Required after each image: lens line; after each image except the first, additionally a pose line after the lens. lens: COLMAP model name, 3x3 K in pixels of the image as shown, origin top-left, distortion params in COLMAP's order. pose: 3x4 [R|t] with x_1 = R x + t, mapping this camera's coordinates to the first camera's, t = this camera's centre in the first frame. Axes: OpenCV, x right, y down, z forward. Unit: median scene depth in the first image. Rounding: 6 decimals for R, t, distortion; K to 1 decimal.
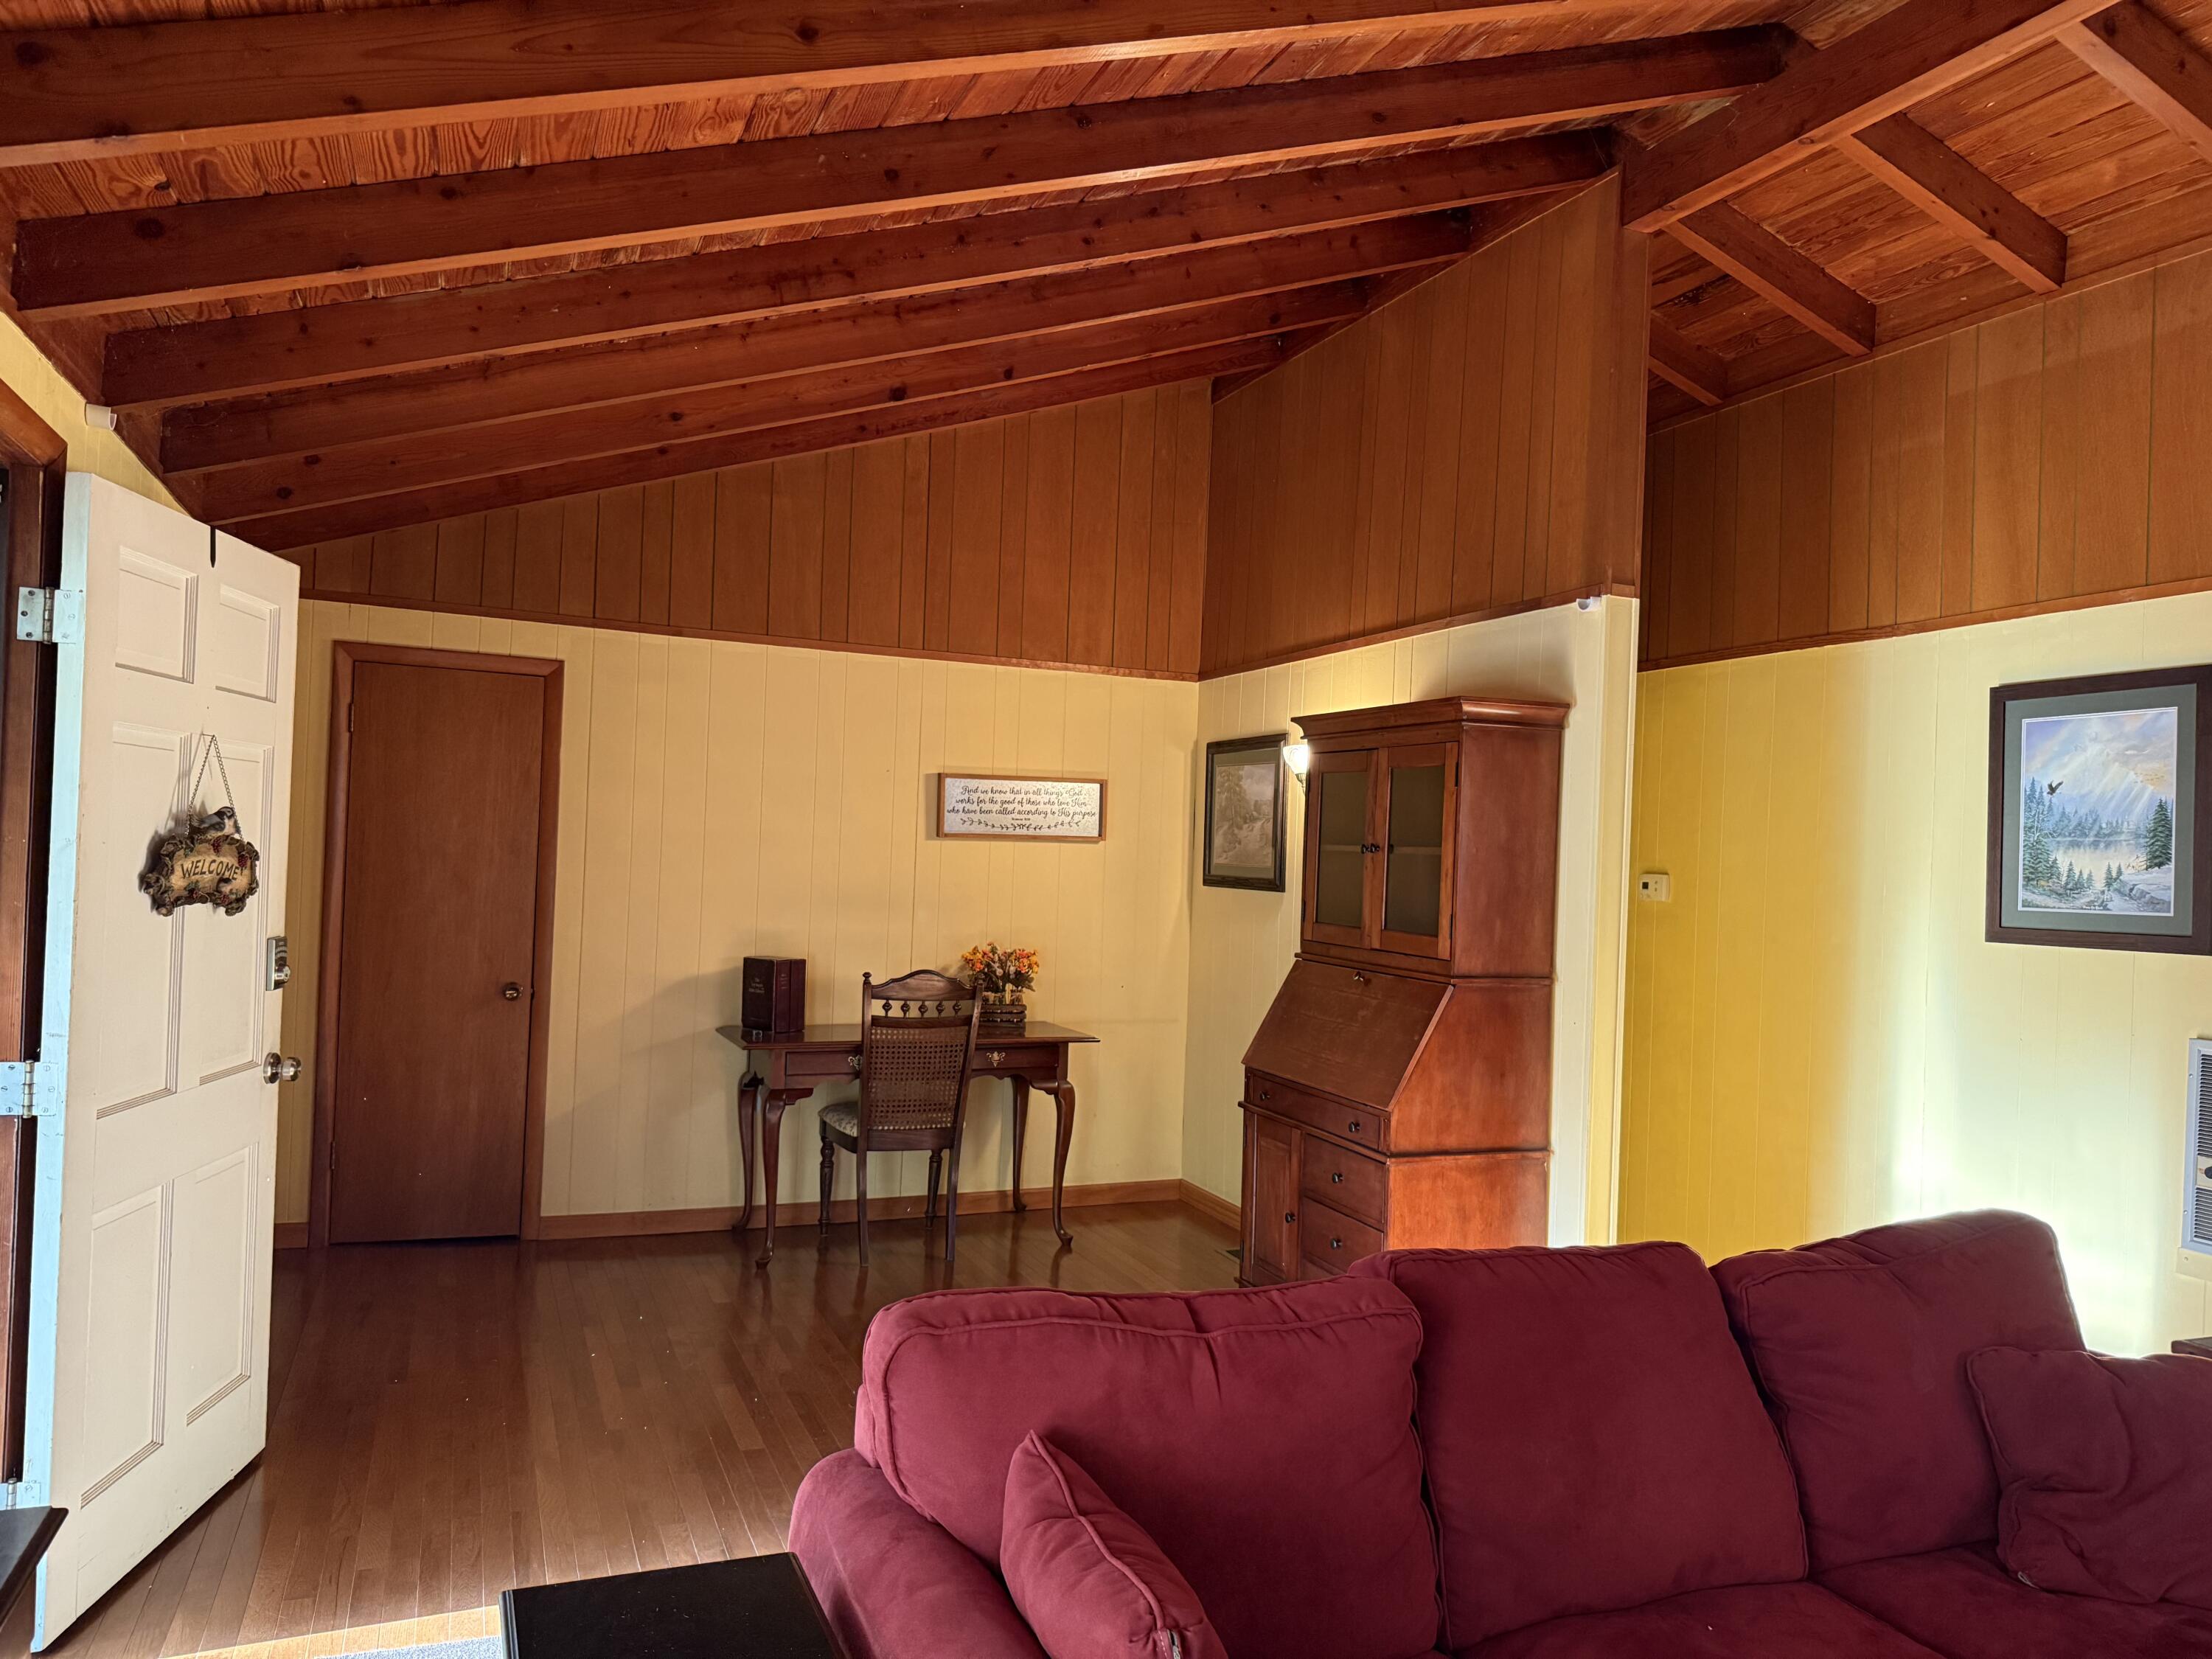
lens RADIAL K [[1551.6, 0, 1102.5], [0, 1551.6, 830.7], [0, 0, 1]] dist [0.139139, -0.244168]
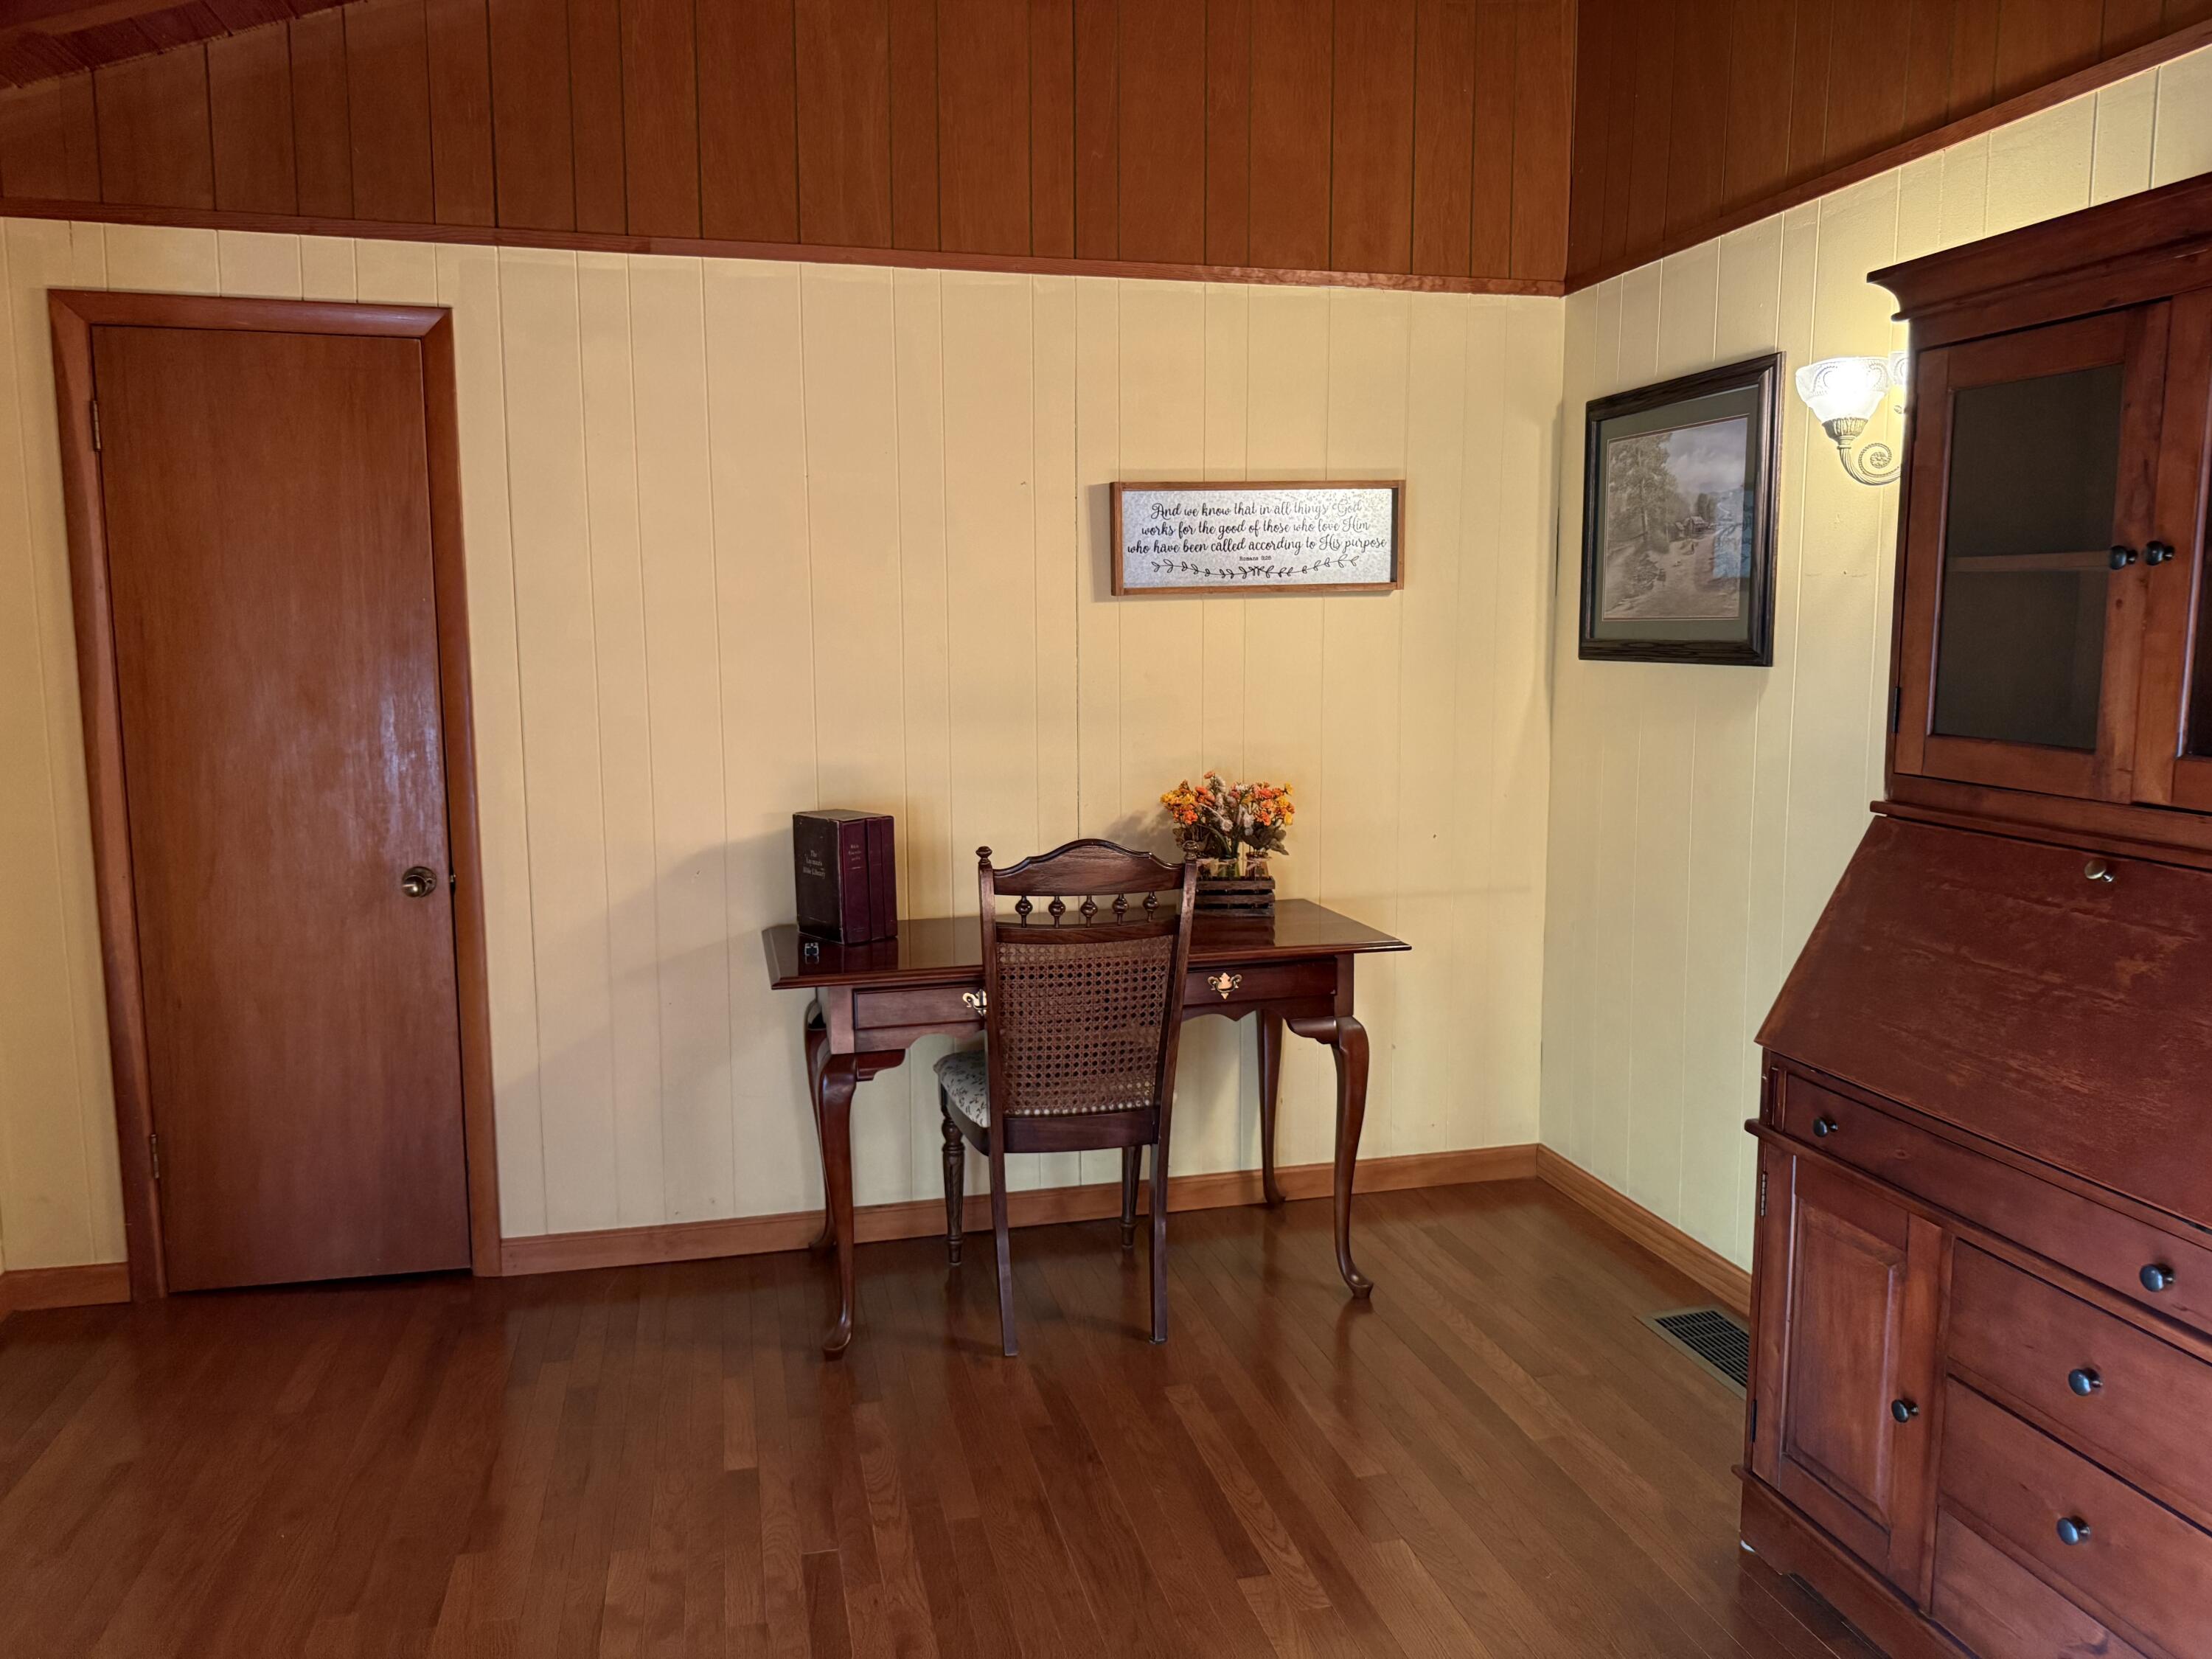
lens RADIAL K [[1551.6, 0, 1102.5], [0, 1551.6, 830.7], [0, 0, 1]] dist [0.139139, -0.244168]
pose [[0.988628, -0.023530, -0.148527, -0.026599], [0.044378, 0.989345, 0.138660, 0.010721], [0.143682, -0.143674, 0.979139, 0.435315]]
